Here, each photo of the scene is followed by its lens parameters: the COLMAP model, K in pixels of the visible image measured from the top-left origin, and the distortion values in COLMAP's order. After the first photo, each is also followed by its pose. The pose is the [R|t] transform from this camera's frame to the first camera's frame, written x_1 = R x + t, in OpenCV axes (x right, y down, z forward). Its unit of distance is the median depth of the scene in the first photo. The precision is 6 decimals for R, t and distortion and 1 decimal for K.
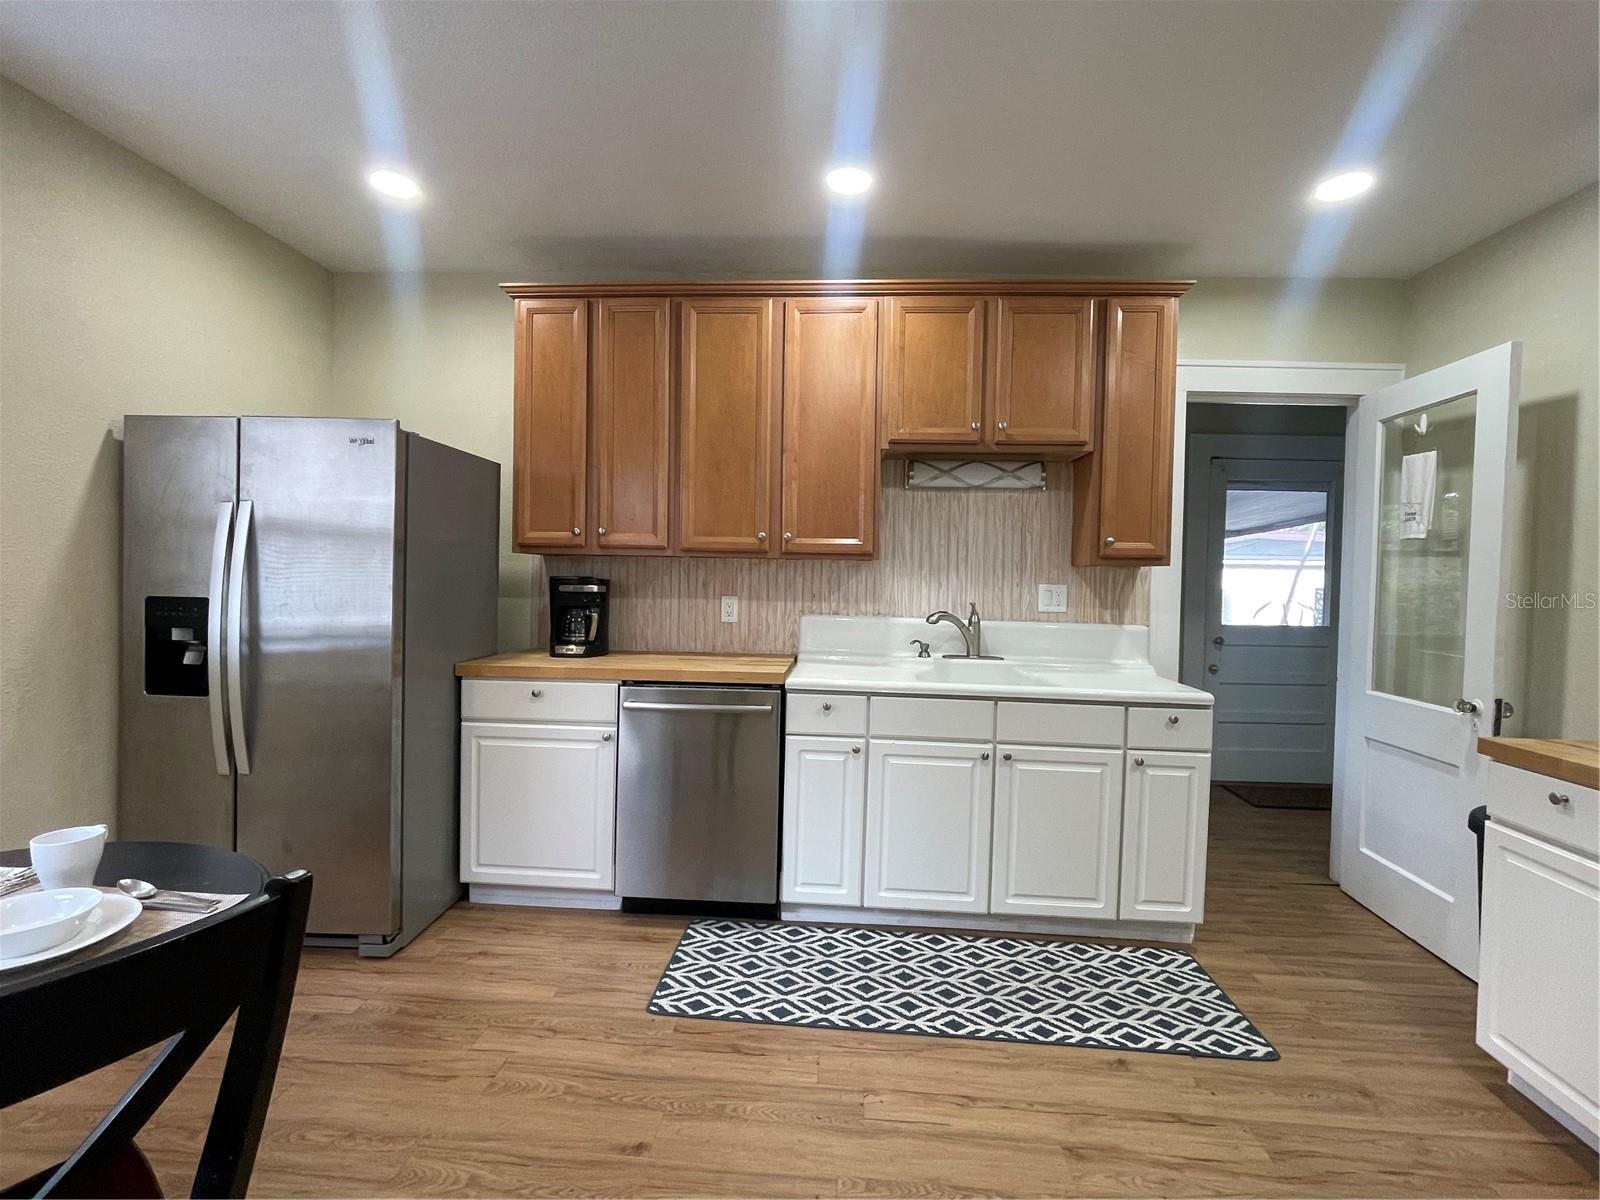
lens RADIAL K [[756.9, 0, 806.5], [0, 756.9, 591.1], [0, 0, 1]] dist [-0.001655, 0.001352]
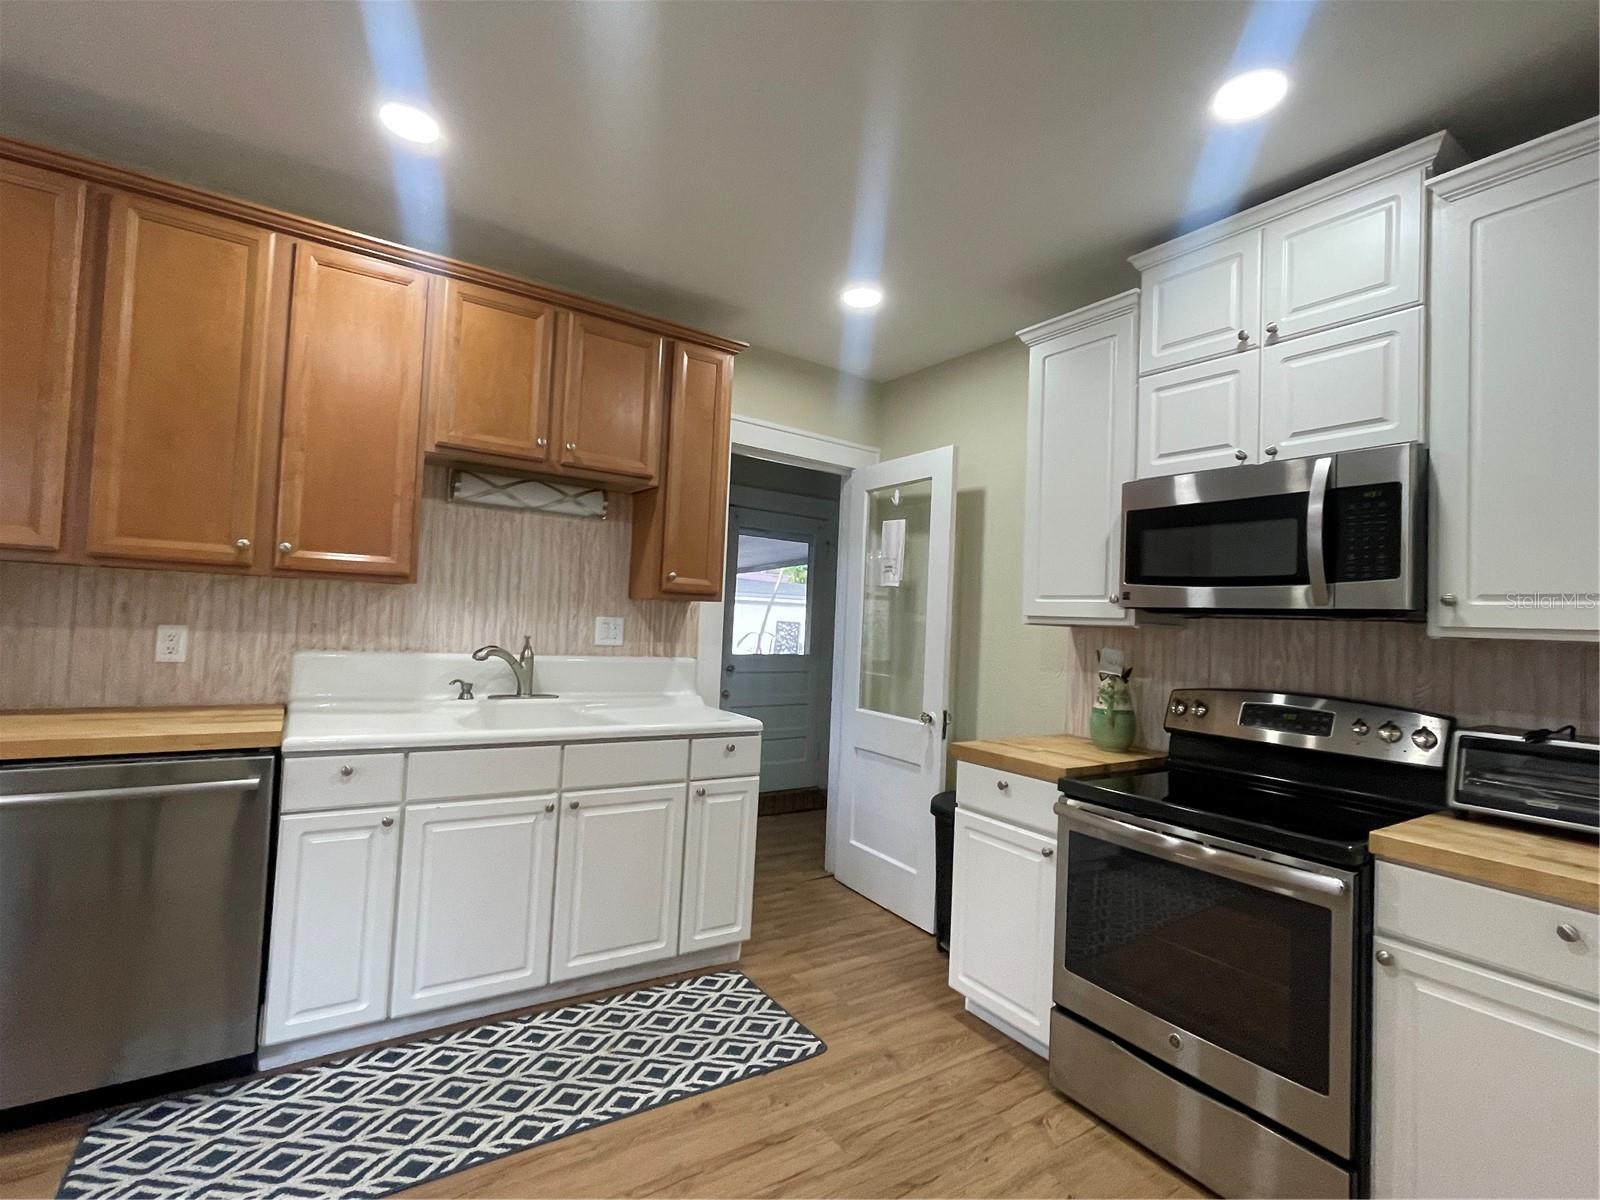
lens RADIAL K [[756.9, 0, 806.5], [0, 756.9, 591.1], [0, 0, 1]] dist [-0.001655, 0.001352]
pose [[0.790401, 0.039565, 0.611311, -0.079713], [-0.017087, 0.998948, -0.042560, -0.005760], [-0.612351, 0.023194, 0.790245, 0.090083]]
